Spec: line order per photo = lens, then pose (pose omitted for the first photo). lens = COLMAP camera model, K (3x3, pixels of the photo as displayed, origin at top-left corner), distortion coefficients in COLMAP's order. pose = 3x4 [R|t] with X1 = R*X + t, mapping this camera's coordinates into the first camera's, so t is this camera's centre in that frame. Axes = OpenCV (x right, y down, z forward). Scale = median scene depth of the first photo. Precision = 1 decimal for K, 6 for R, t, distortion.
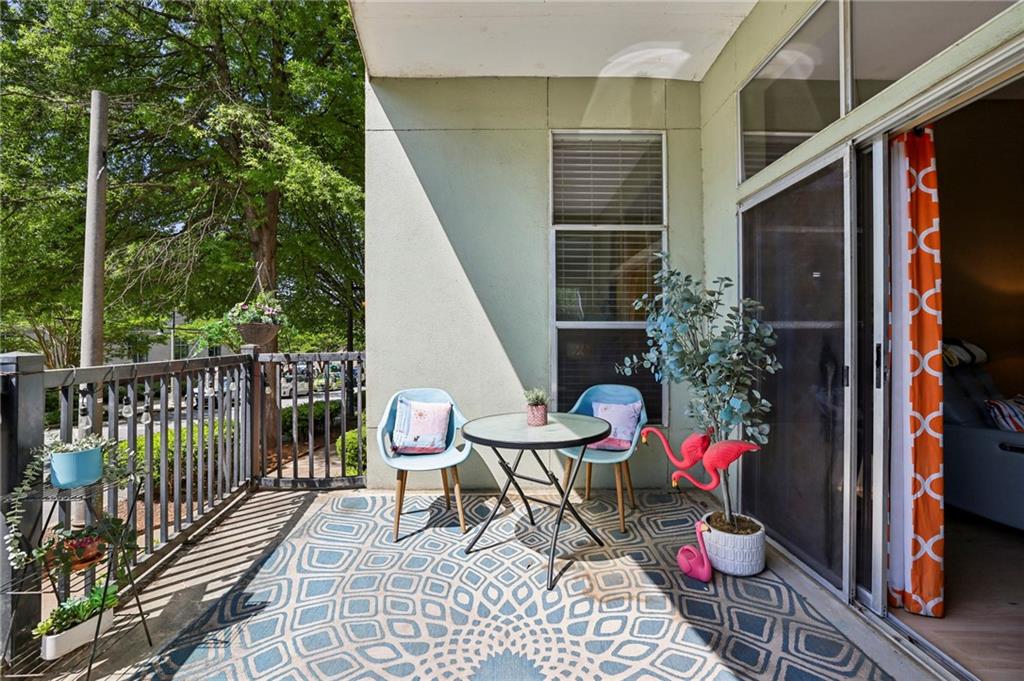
lens RADIAL K [[441.7, 0, 513.9], [0, 441.7, 336.6], [0, 0, 1]] dist [-0.041360, 0.015620]
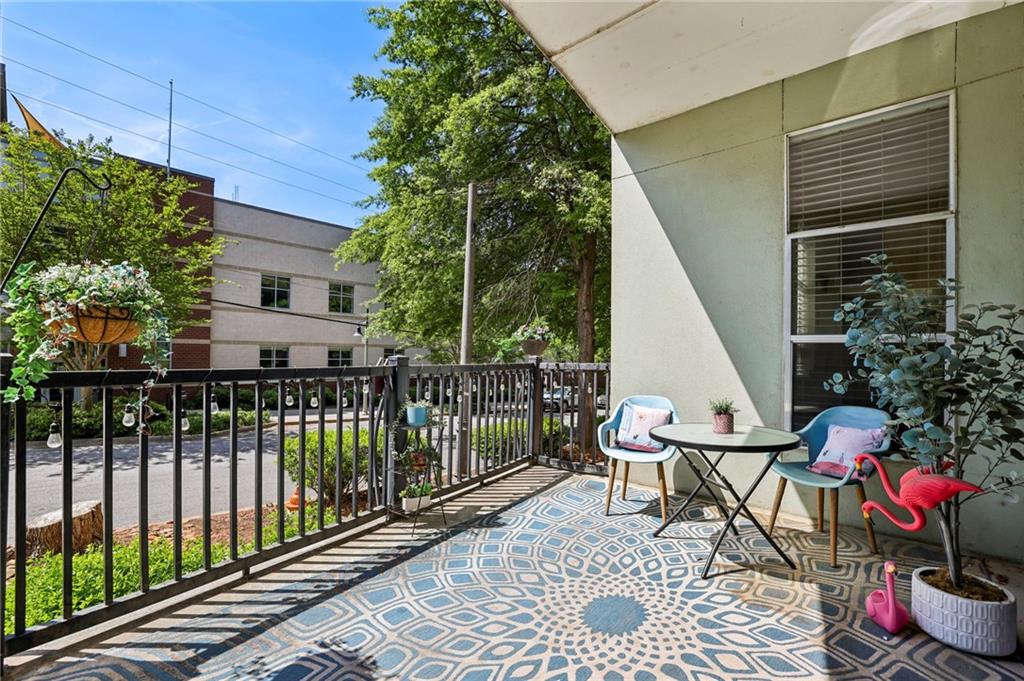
lens RADIAL K [[435.8, 0, 512.0], [0, 435.8, 340.5], [0, 0, 1]] dist [-0.025033, 0.014817]
pose [[0.765834, -0.008160, -0.642987, 0.248797], [-0.009355, 0.999672, -0.023829, 0.004476], [0.642971, 0.024264, 0.765506, -0.097600]]
